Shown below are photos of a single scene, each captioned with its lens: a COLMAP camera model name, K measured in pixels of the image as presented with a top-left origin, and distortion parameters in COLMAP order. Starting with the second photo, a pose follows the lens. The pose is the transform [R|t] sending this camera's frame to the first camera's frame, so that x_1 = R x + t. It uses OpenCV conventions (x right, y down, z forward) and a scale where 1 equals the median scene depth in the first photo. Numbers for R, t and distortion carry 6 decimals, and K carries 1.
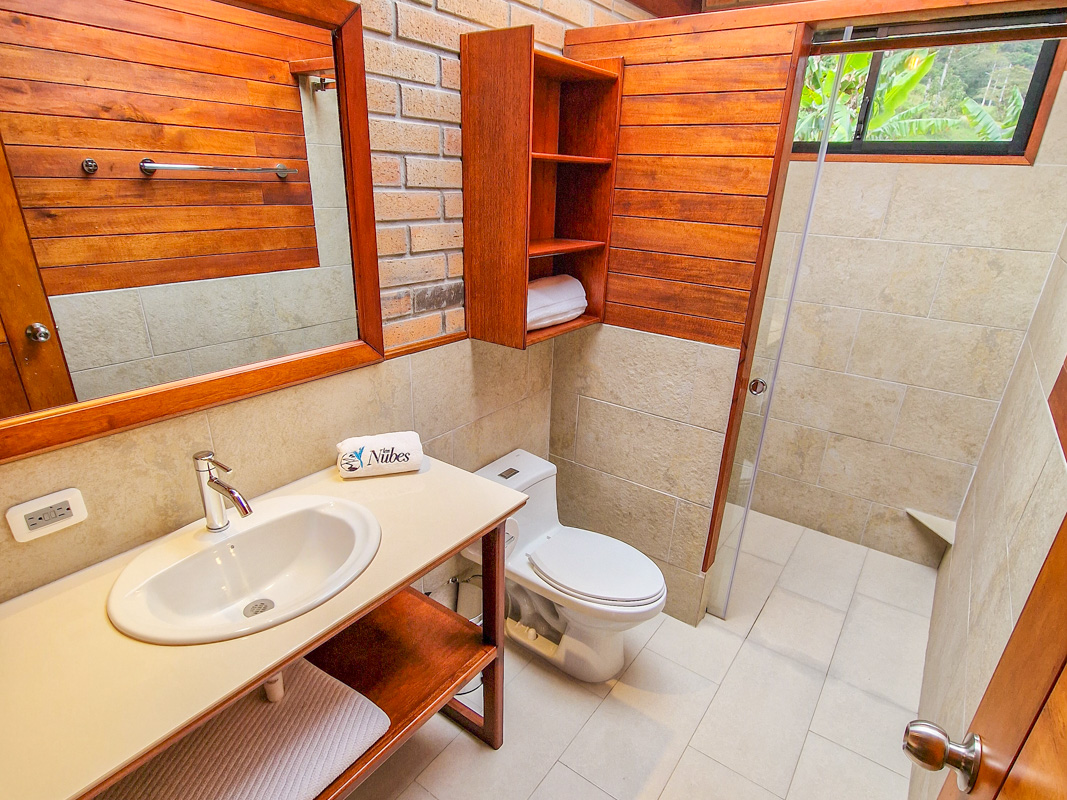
lens RADIAL K [[579.5, 0, 534.8], [0, 579.5, 411.0], [0, 0, 1]] dist [-0.001373, -0.001623]
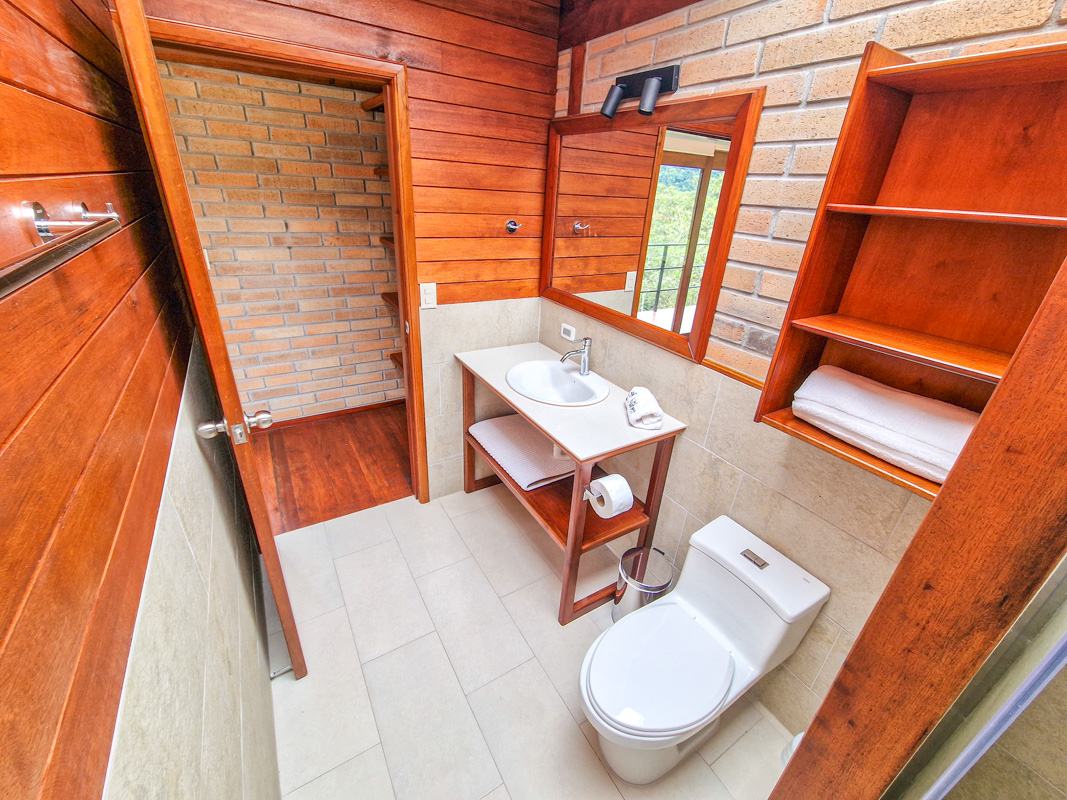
lens RADIAL K [[438.5, 0, 529.5], [0, 438.5, 396.1], [0, 0, 1]] dist [-0.001815, -0.000059]
pose [[-0.379590, 0.336769, -0.861683, 0.776845], [-0.417771, 0.768628, 0.484437, -0.355656], [0.825457, 0.543873, -0.151071, 0.884609]]
